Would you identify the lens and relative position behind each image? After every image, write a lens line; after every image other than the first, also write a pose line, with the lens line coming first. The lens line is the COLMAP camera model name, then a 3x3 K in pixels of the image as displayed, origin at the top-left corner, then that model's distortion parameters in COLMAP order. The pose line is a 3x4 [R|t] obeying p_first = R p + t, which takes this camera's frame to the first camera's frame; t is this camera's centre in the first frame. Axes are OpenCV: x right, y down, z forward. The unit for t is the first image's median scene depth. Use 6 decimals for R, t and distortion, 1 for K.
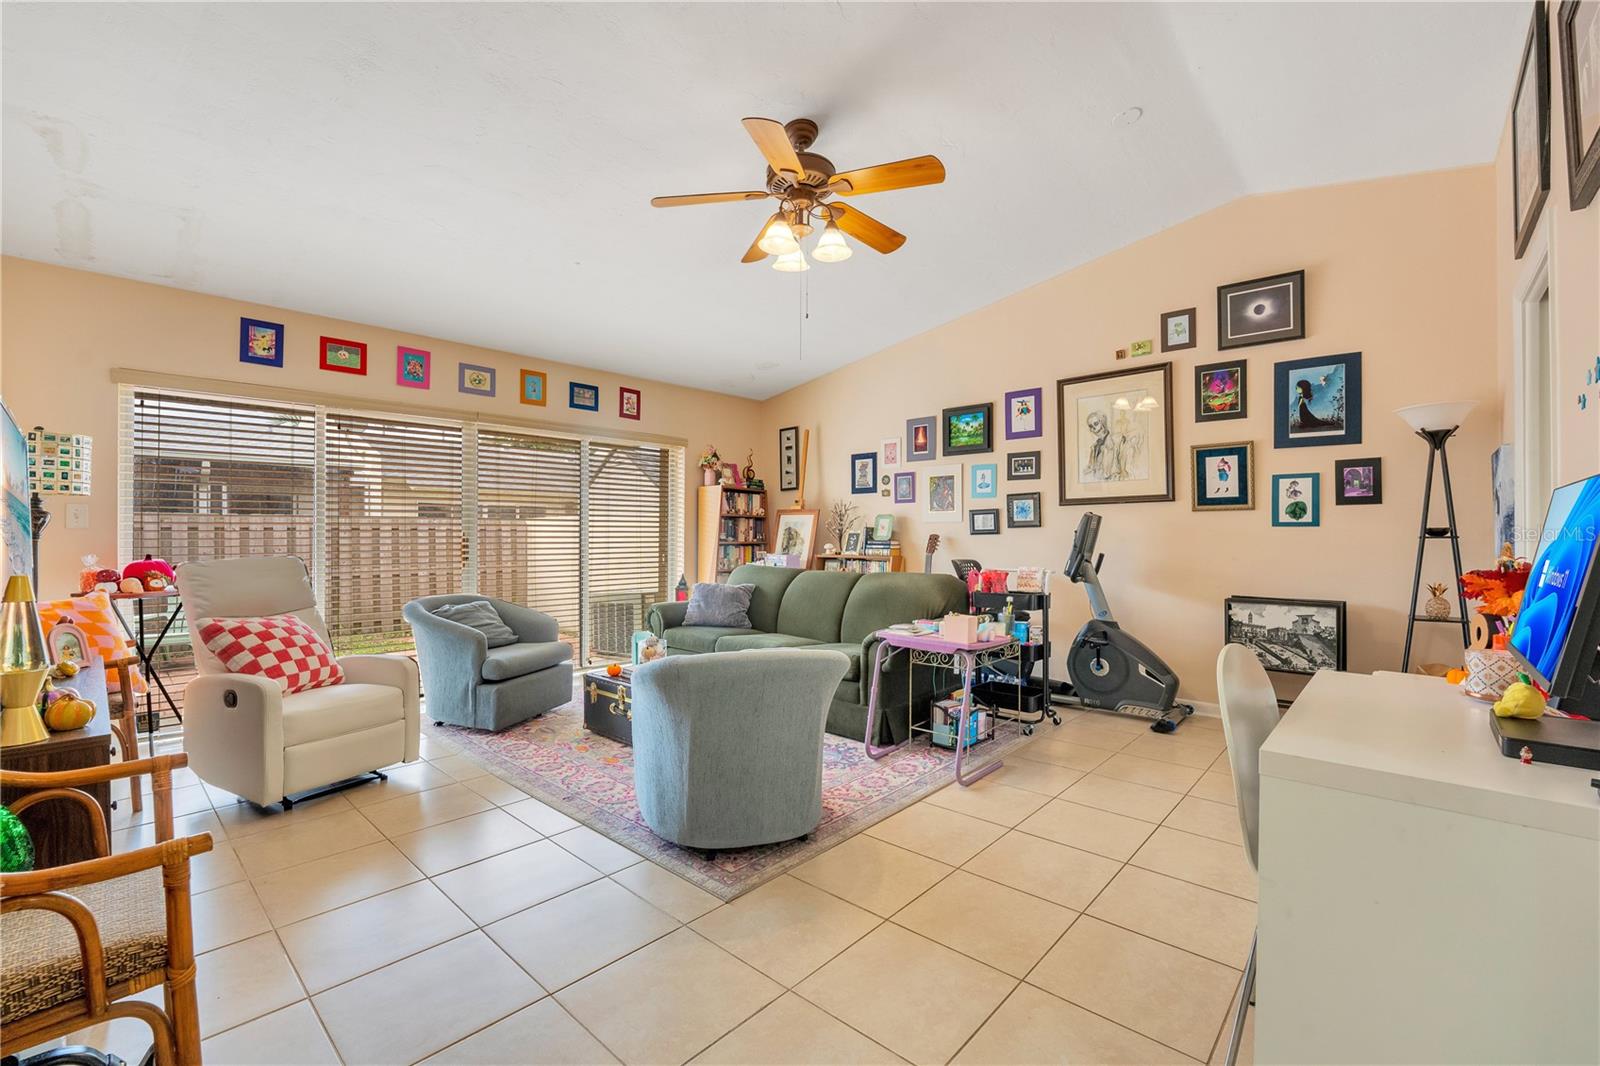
lens RADIAL K [[679.4, 0, 805.5], [0, 679.4, 539.1], [0, 0, 1]] dist [-0.019903, 0.000766]
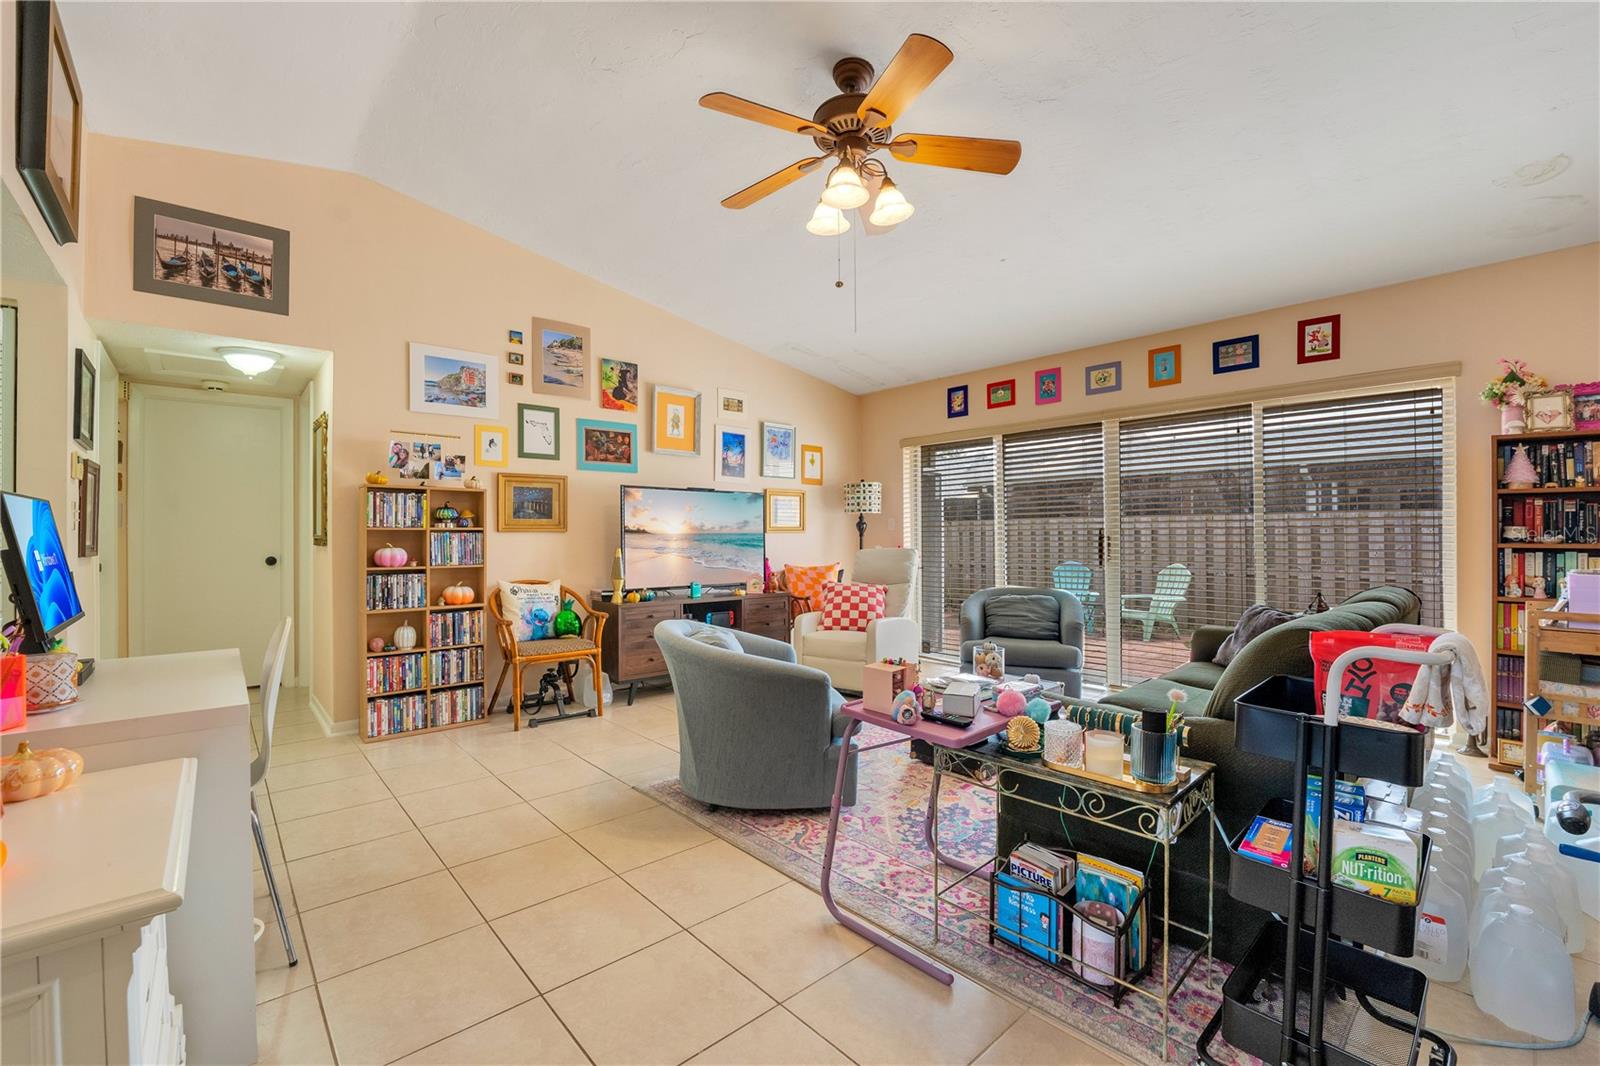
lens RADIAL K [[679.4, 0, 805.5], [0, 679.4, 539.1], [0, 0, 1]] dist [-0.019903, 0.000766]
pose [[-0.105057, 0.006258, -0.994447, 0.632074], [-0.001675, 0.999978, 0.006469, -0.002236], [0.994465, 0.002345, -0.105044, 0.747501]]
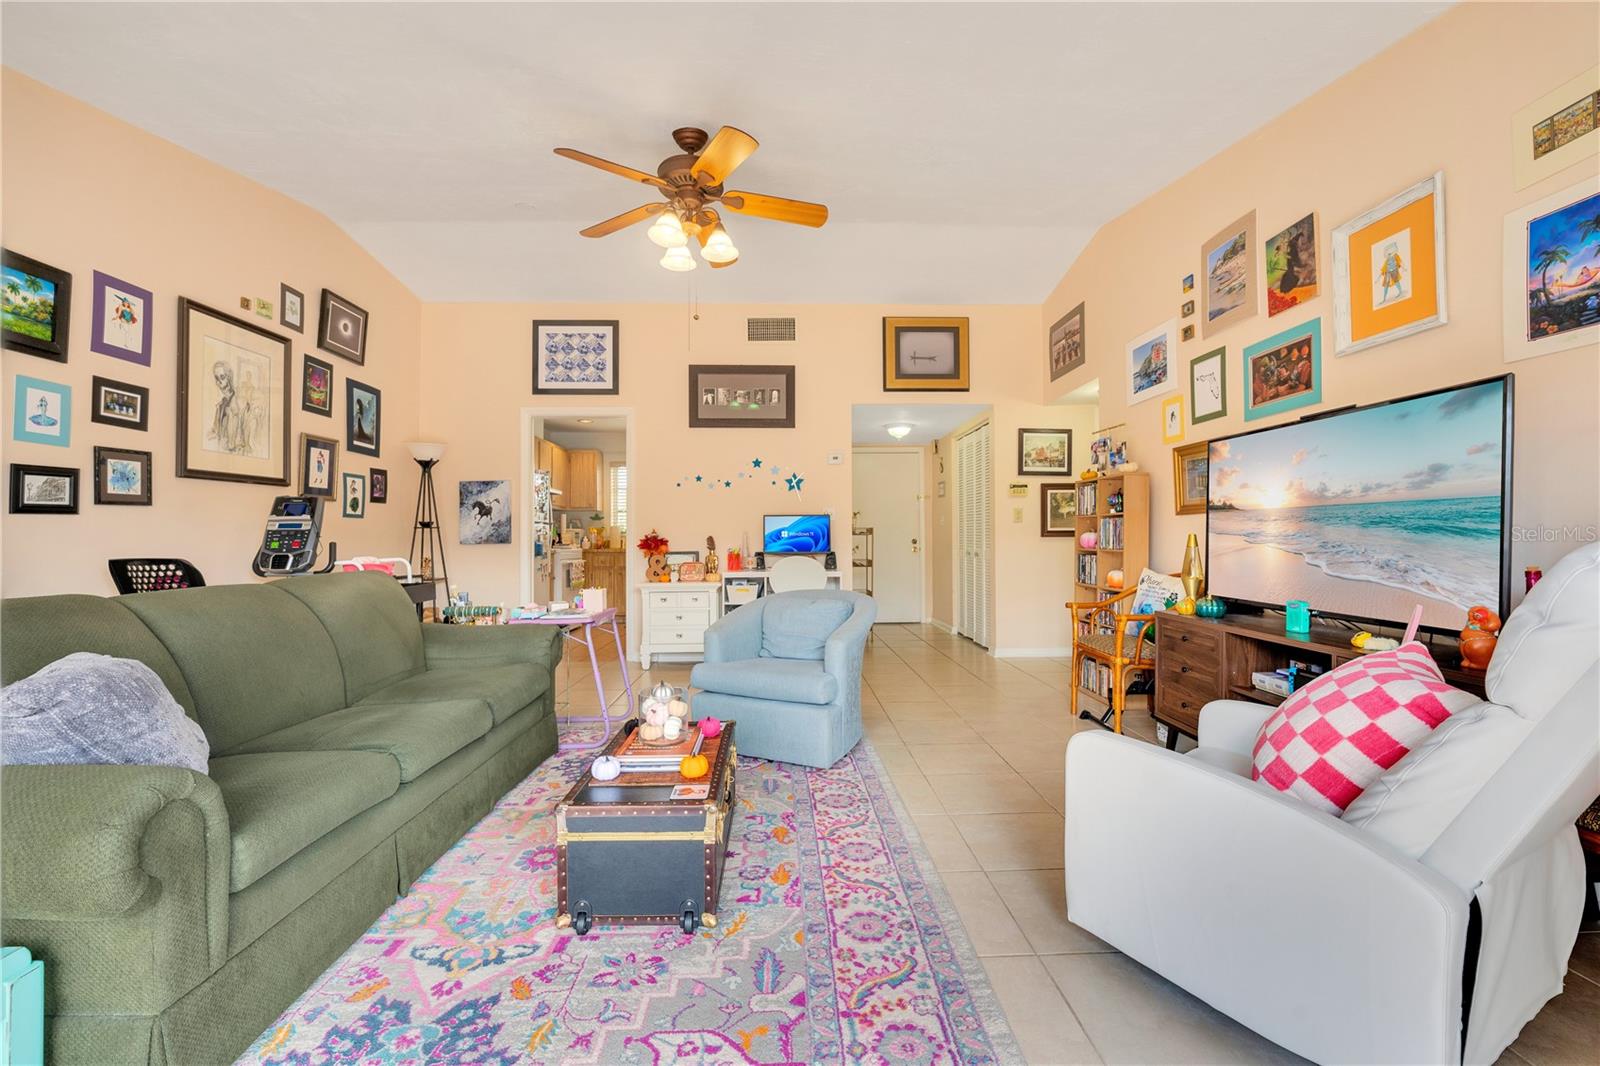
lens RADIAL K [[639.5, 0, 800.0], [0, 639.5, 533.0], [0, 0, 1]] dist [-0.001149, 0.000162]
pose [[-0.689514, 0.007703, 0.724231, -0.615592], [0.008132, 0.999963, -0.002894, 0.017460], [-0.724227, 0.003894, -0.689551, 1.137309]]
